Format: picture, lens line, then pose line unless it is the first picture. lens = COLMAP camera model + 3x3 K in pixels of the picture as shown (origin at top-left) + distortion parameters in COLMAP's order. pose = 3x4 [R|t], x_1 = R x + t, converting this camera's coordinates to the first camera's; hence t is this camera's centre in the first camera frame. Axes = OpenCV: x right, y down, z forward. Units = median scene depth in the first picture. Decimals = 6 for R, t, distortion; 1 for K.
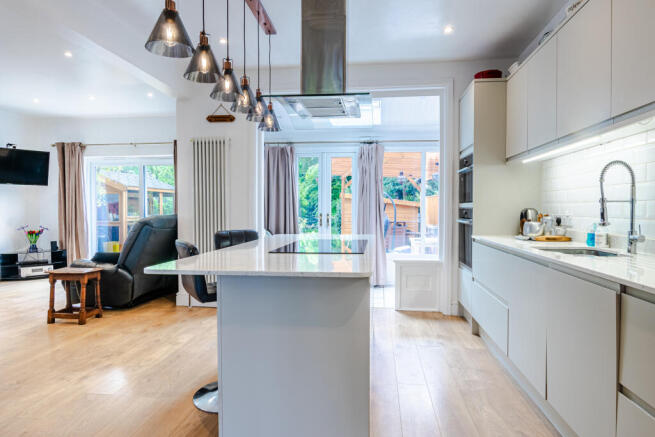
lens RADIAL K [[391.1, 0, 333.4], [0, 391.1, 217.2], [0, 0, 1]] dist [-0.012192, -0.004165]
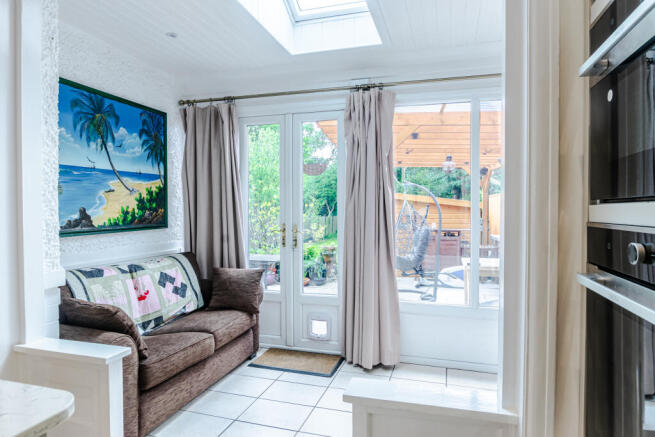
lens RADIAL K [[391.1, 0, 333.0], [0, 391.1, 218.4], [0, 0, 1]] dist [-0.012192, -0.004165]
pose [[0.985380, 0.001371, -0.170366, 0.147910], [-0.001429, 0.999999, -0.000213, -0.019024], [0.170365, 0.000453, 0.985381, 0.520714]]
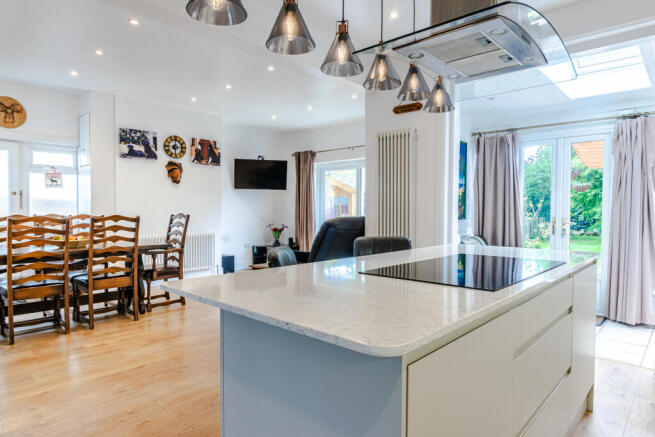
lens RADIAL K [[391.1, 0, 333.8], [0, 391.1, 218.6], [0, 0, 1]] dist [-0.012192, -0.004165]
pose [[0.807365, 0.018543, -0.589761, 0.077921], [-0.019313, 0.999801, 0.004997, -0.003567], [0.589736, 0.007356, 0.807562, 0.146820]]
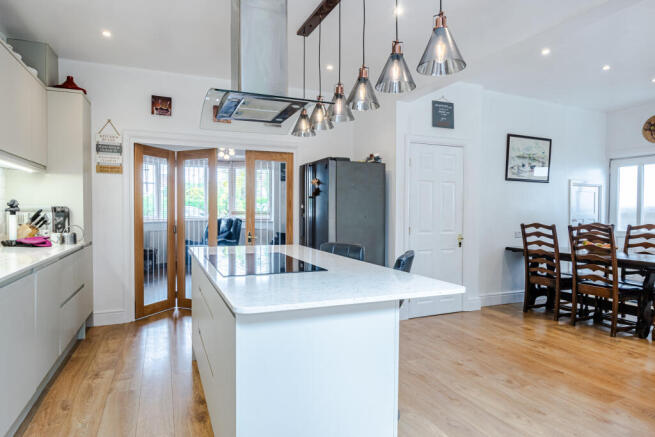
lens RADIAL K [[391.1, 0, 318.3], [0, 391.1, 220.1], [0, 0, 1]] dist [-0.012192, -0.004165]
pose [[-0.871612, 0.008046, -0.490131, 0.144657], [-0.014380, 0.999015, 0.041971, -0.029831], [0.489986, 0.043630, -0.870638, 0.896074]]
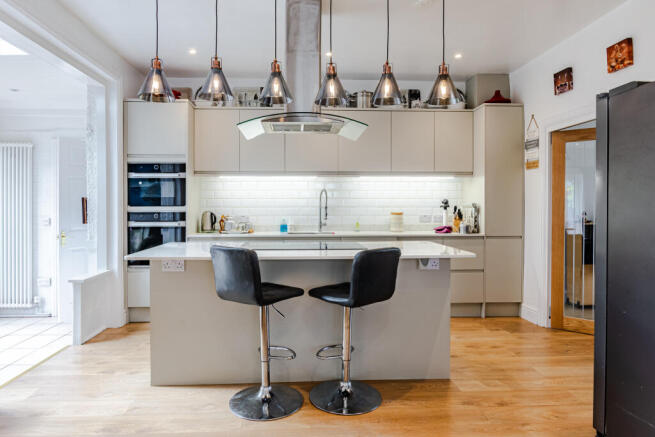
lens RADIAL K [[391.1, 0, 321.7], [0, 391.1, 209.9], [0, 0, 1]] dist [-0.012192, -0.004165]
pose [[-0.153851, -0.009860, 0.988045, -0.570549], [0.021205, 0.999687, 0.013278, -0.022861], [-0.987867, 0.022994, -0.153594, 0.547378]]
